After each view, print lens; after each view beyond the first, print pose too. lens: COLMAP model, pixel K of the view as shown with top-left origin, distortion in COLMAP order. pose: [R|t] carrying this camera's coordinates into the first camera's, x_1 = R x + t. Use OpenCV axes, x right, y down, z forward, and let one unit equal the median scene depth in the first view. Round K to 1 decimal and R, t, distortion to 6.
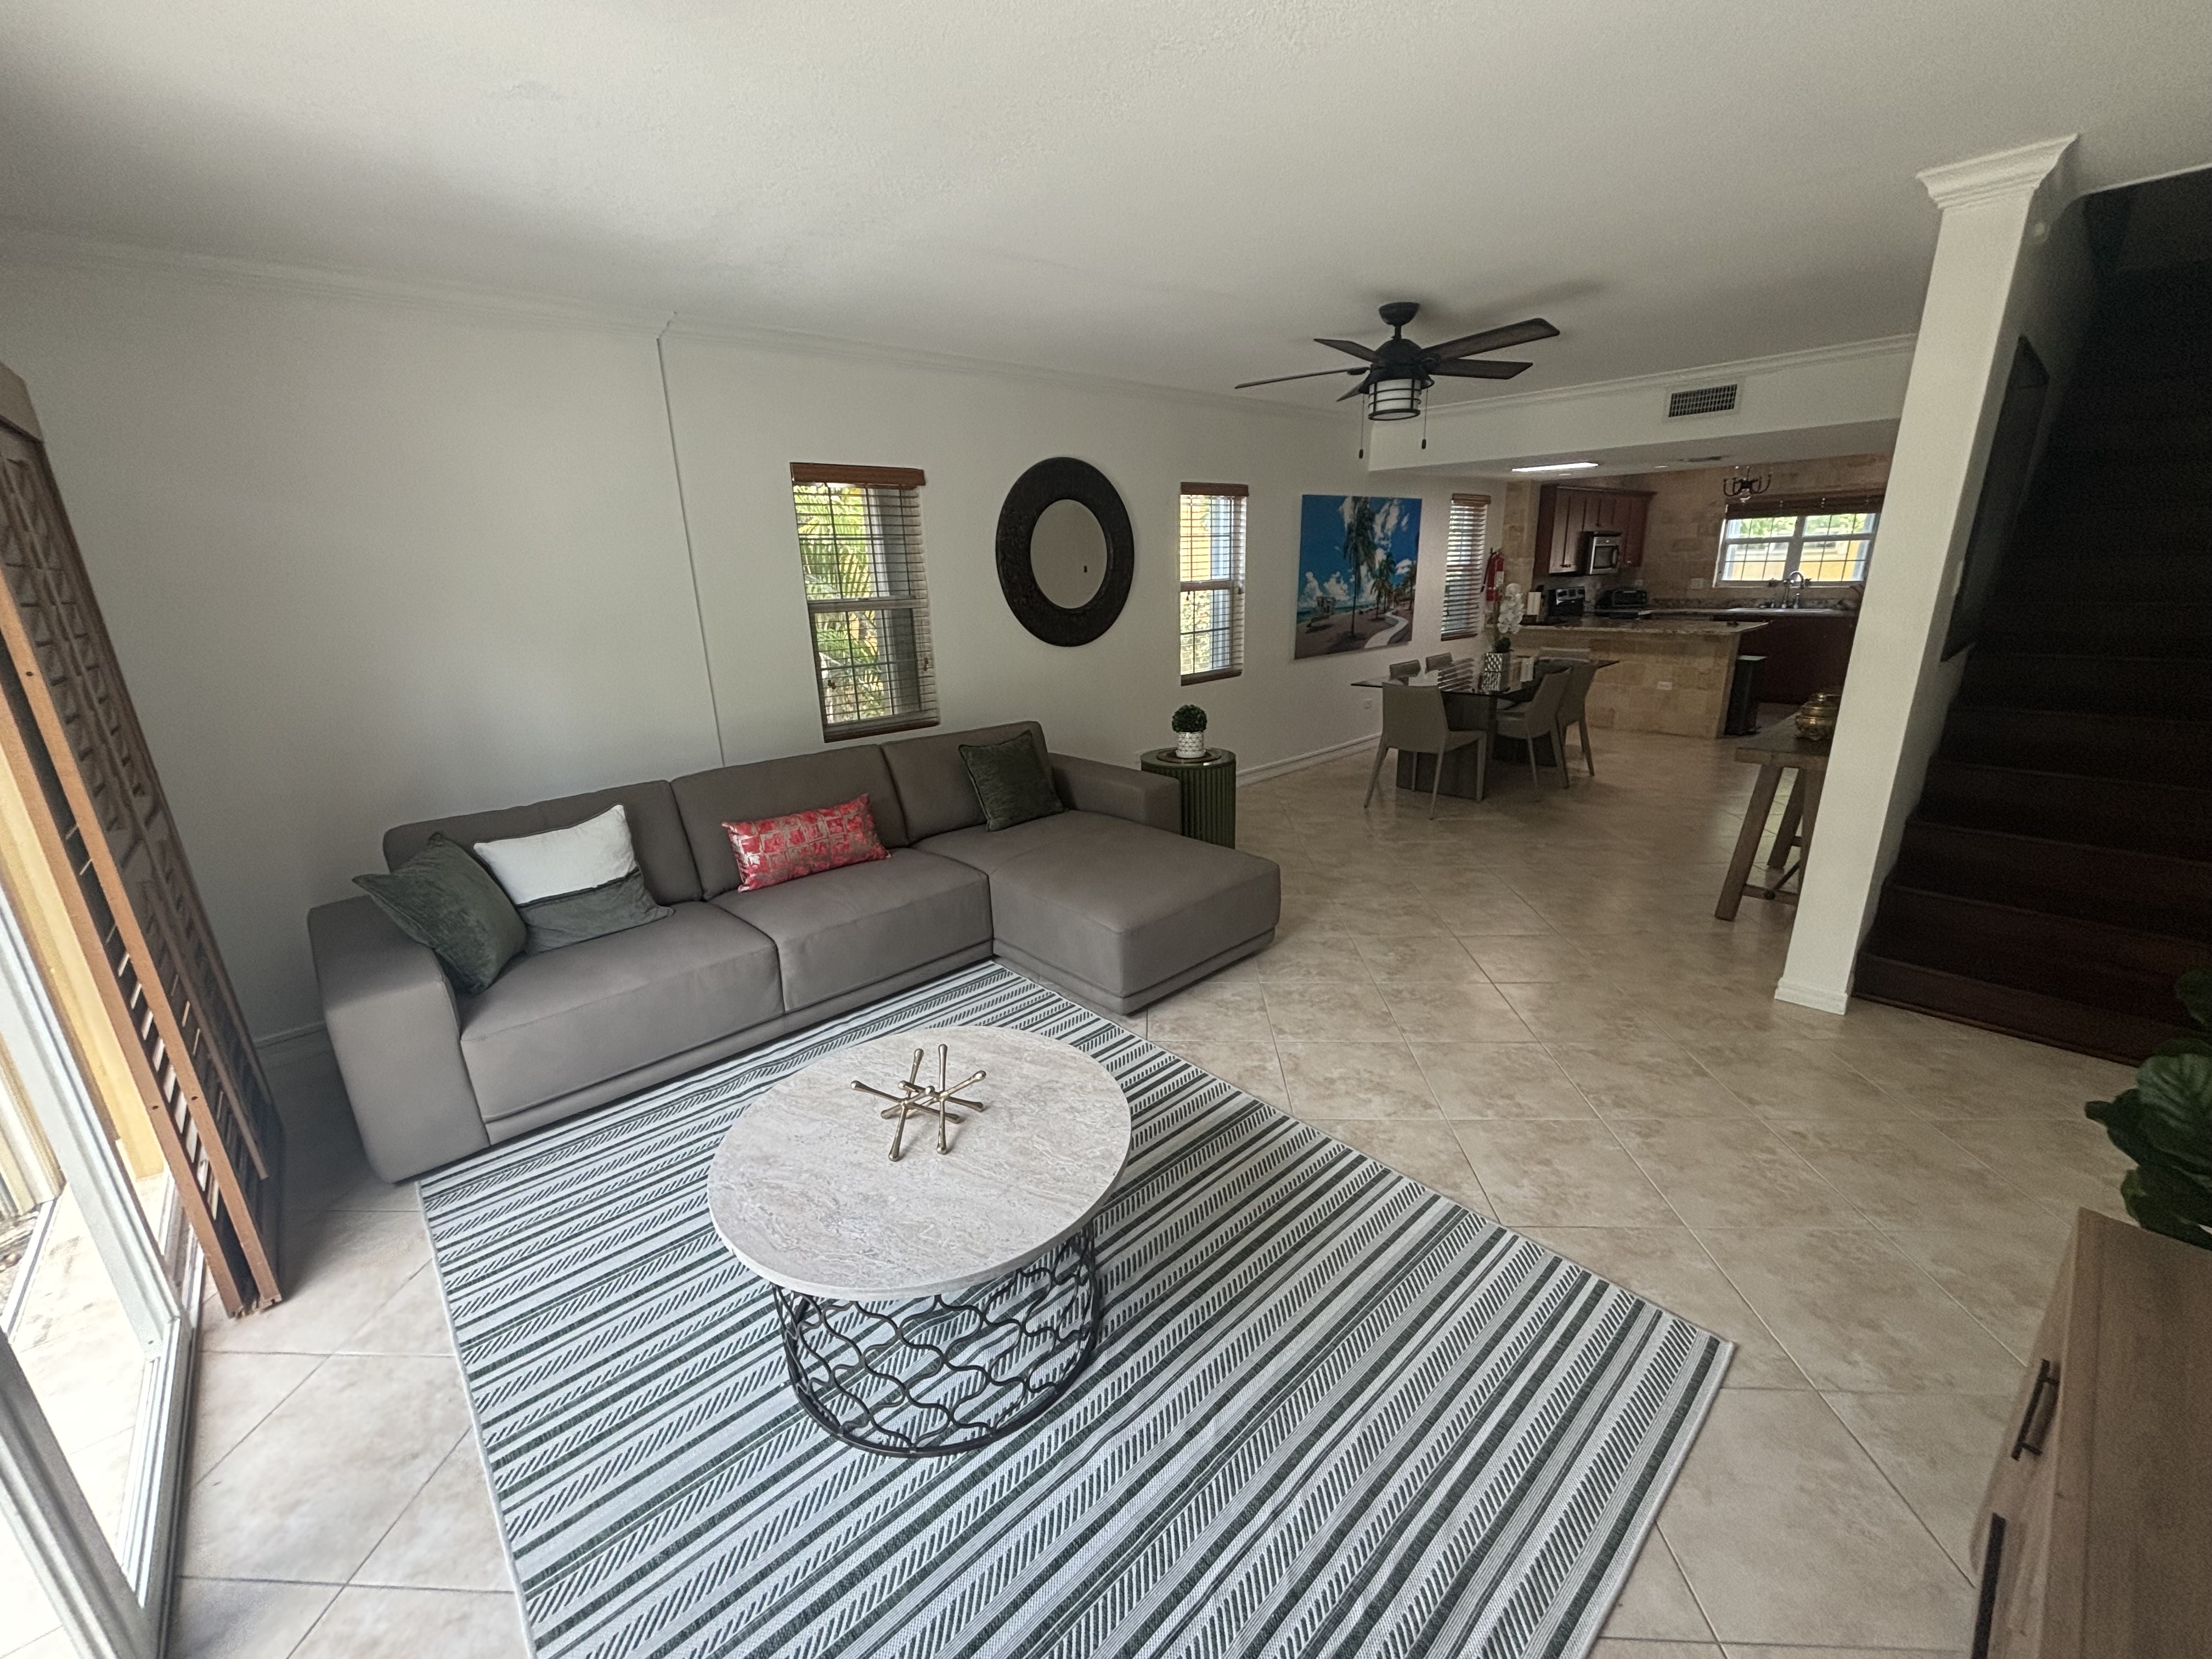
lens RADIAL K [[887.0, 0, 1095.0], [0, 887.0, 835.0], [0, 0, 1]] dist [-0.003641, 0.000101]
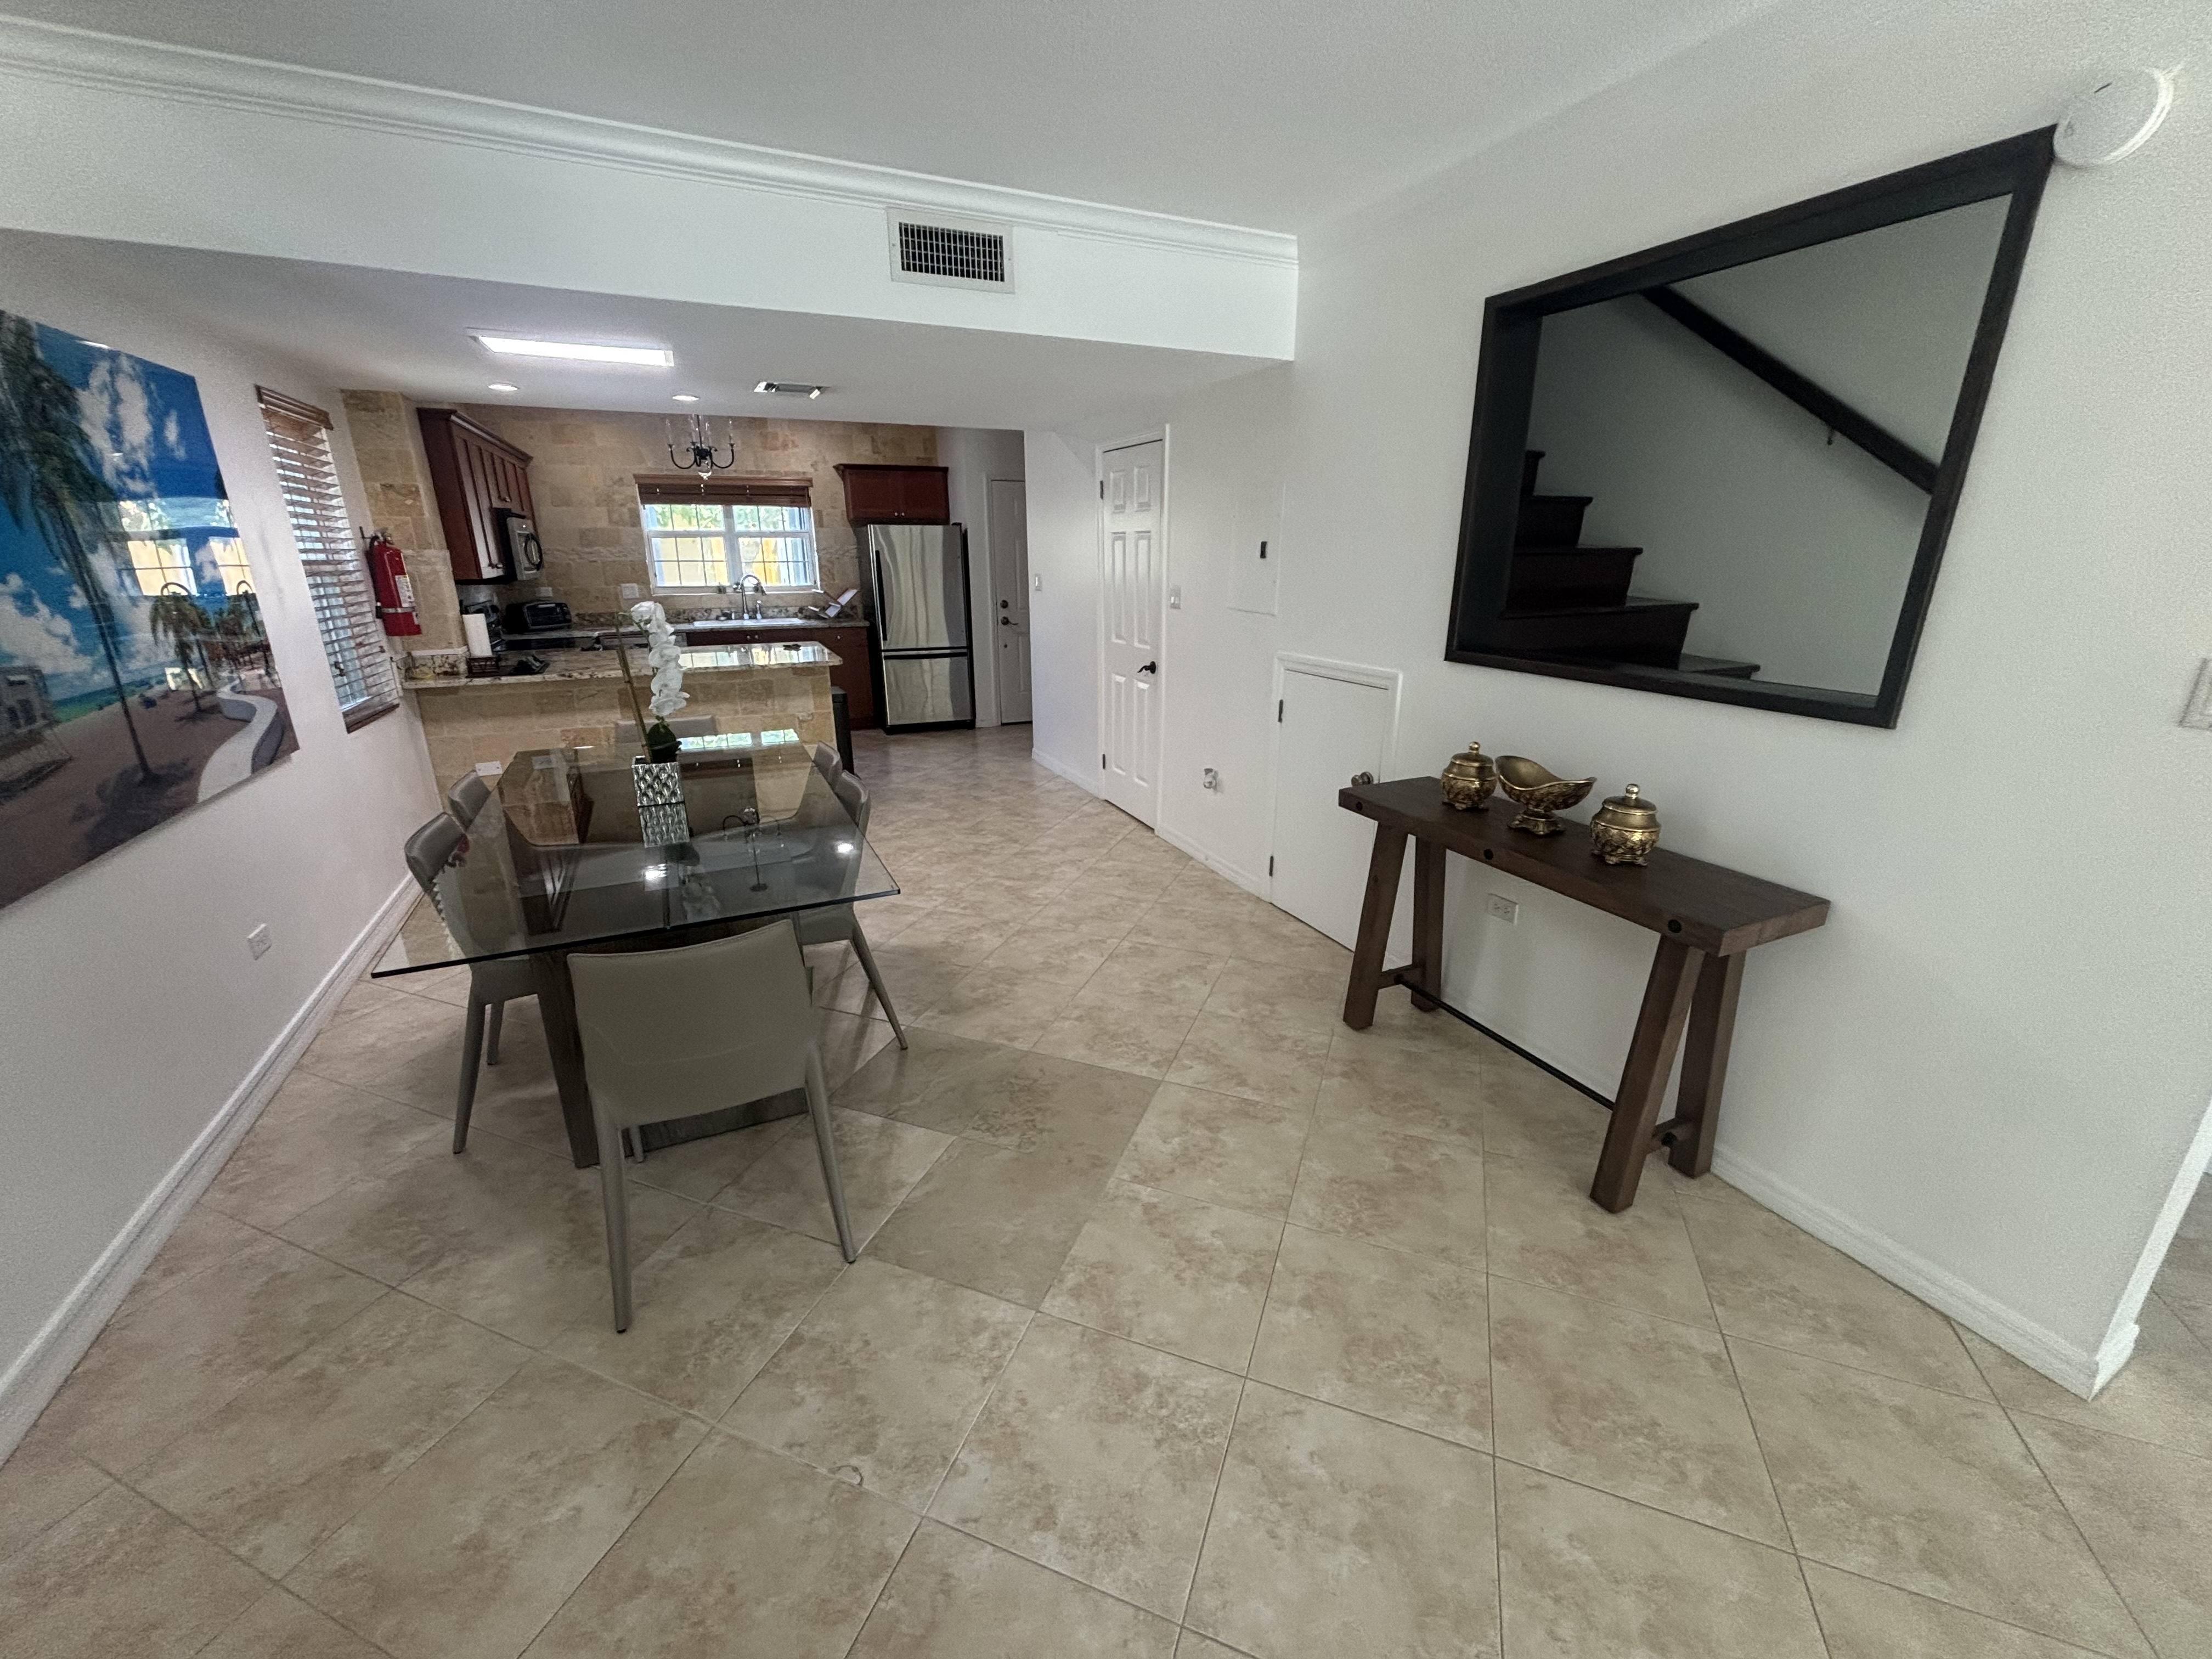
lens RADIAL K [[887.0, 0, 1105.2], [0, 887.0, 835.2], [0, 0, 1]] dist [-0.003641, 0.000101]
pose [[0.296785, -0.267948, 0.916582, 0.085952], [0.271538, 0.943886, 0.188007, -0.151119], [-0.915525, 0.193089, 0.352890, 0.511123]]
